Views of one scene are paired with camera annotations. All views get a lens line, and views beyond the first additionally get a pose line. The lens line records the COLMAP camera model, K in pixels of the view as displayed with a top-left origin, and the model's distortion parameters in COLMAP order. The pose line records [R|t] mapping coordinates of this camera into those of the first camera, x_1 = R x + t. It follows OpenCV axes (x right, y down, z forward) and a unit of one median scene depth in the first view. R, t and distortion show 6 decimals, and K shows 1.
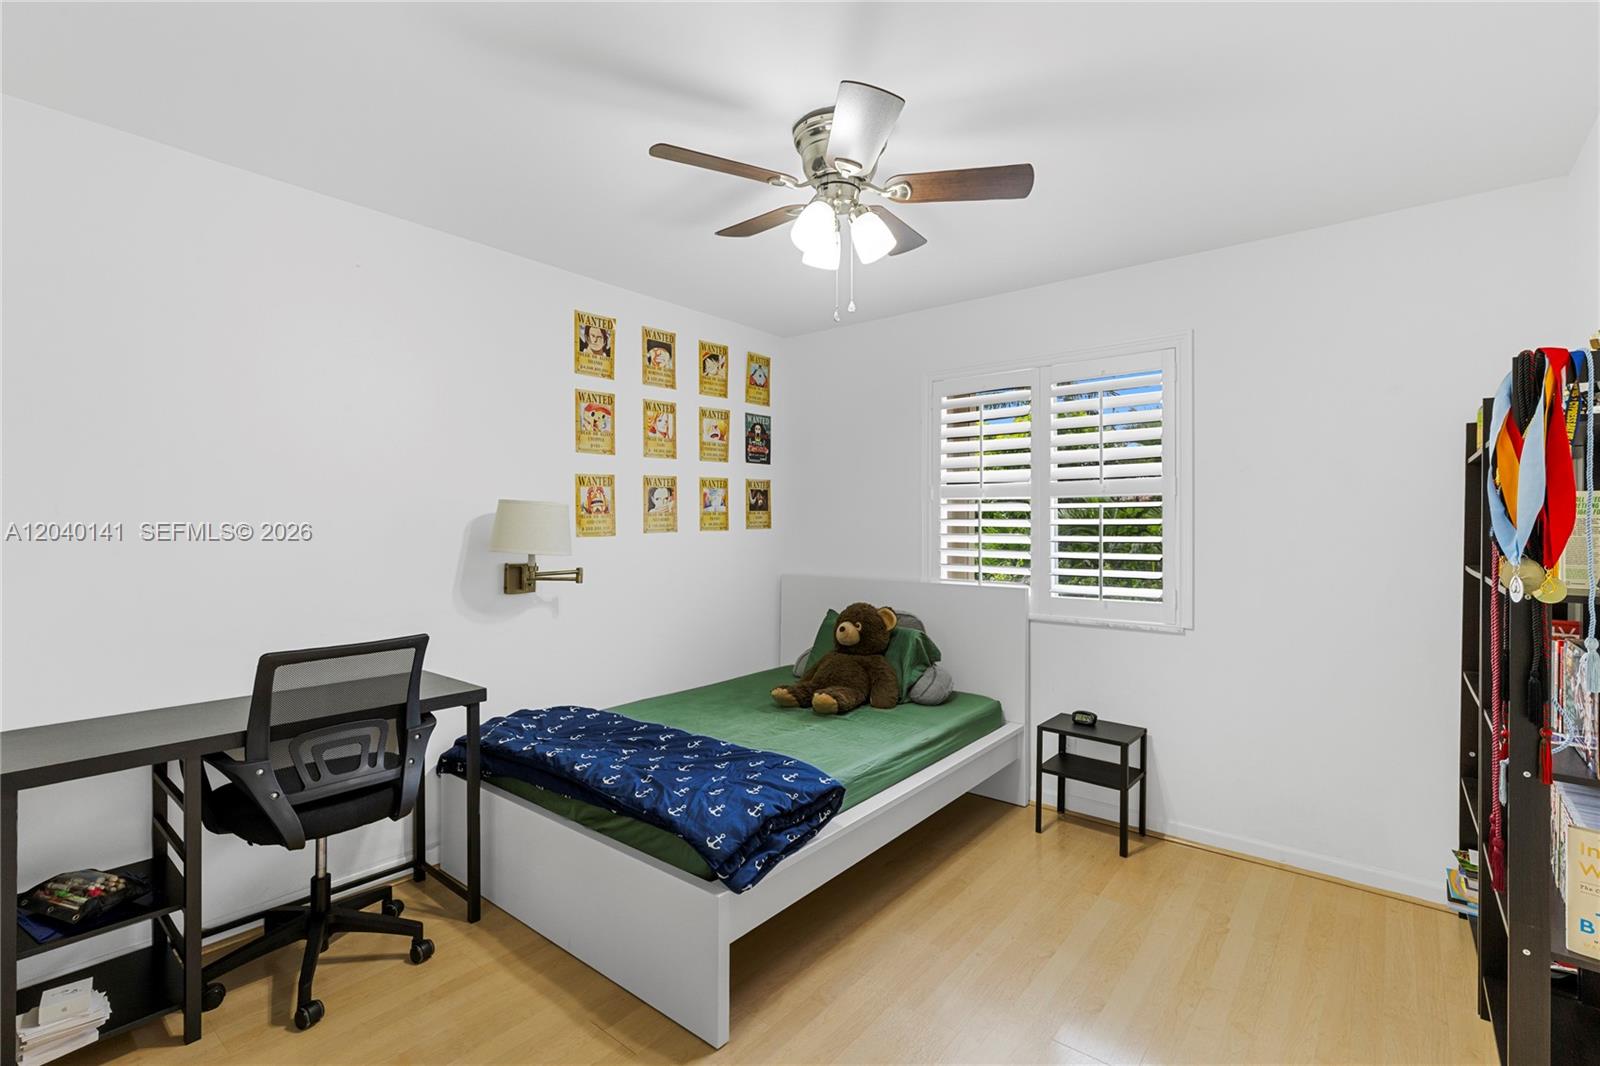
lens RADIAL K [[719.3, 0, 806.4], [0, 719.3, 515.9], [0, 0, 1]] dist [0.008368, -0.001120]
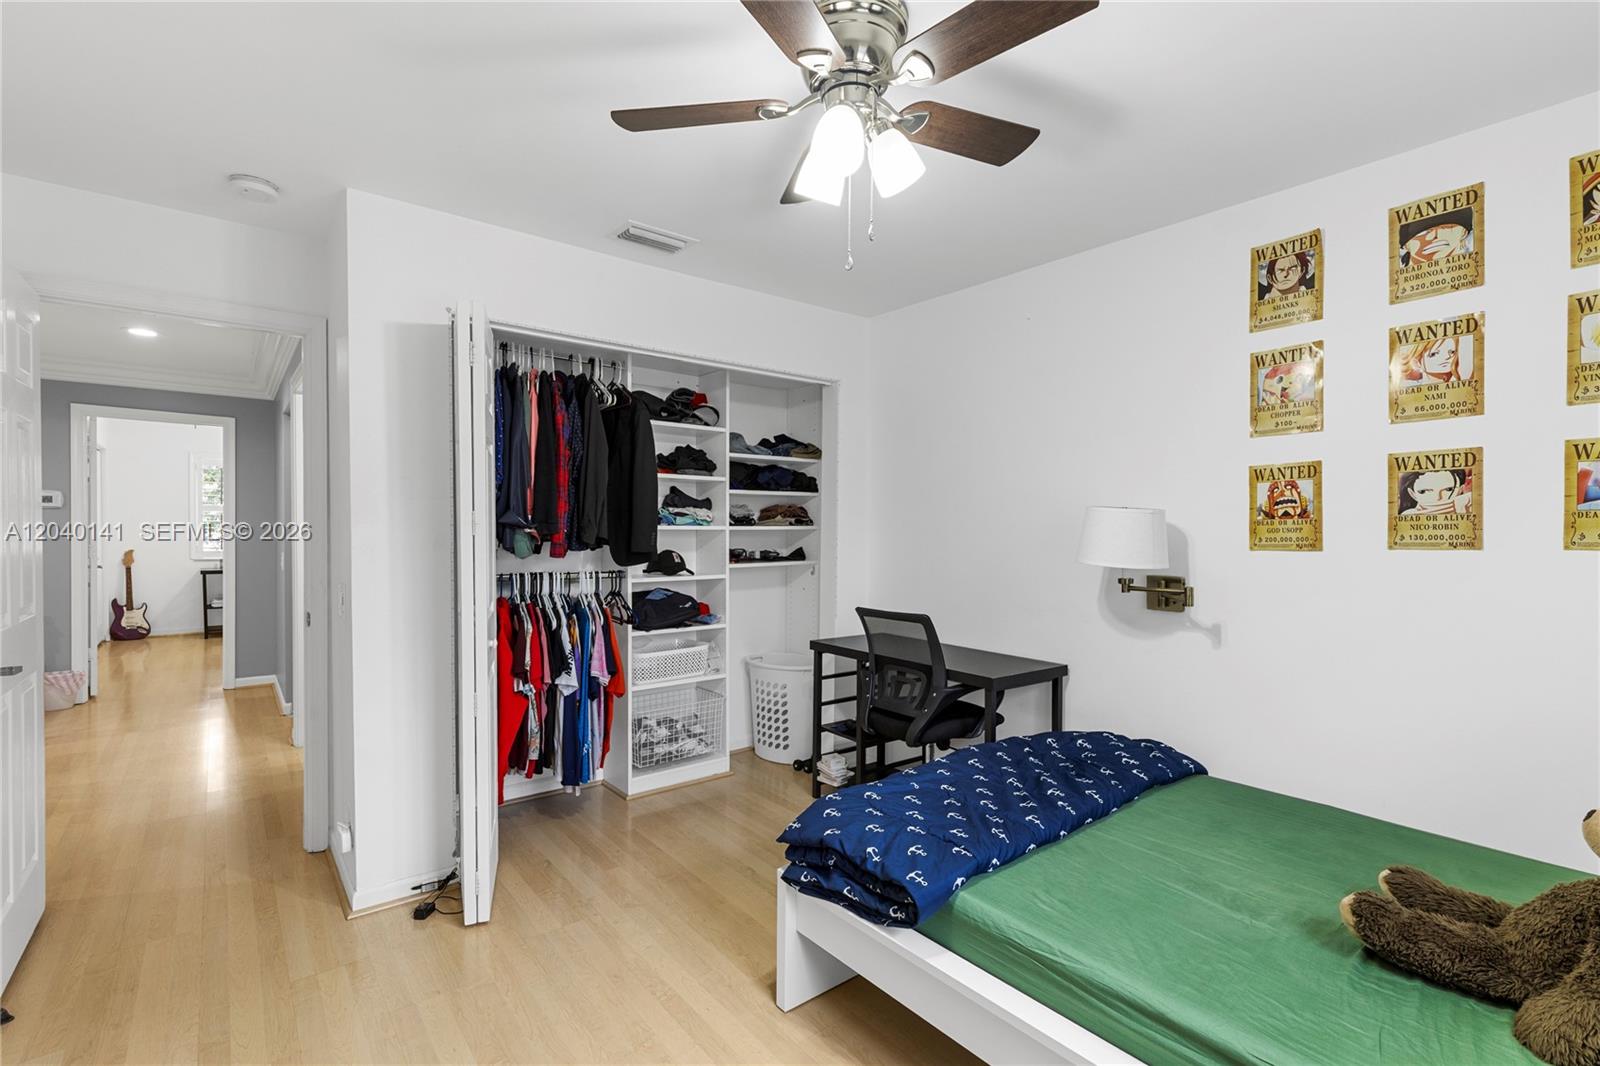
lens RADIAL K [[719.3, 0, 803.4], [0, 719.3, 536.2], [0, 0, 1]] dist [0.008368, -0.001120]
pose [[-0.203138, 0.010053, -0.979098, 0.497465], [0.000742, 0.999949, 0.010113, 0.006610], [0.979150, 0.001328, -0.203135, 0.669393]]
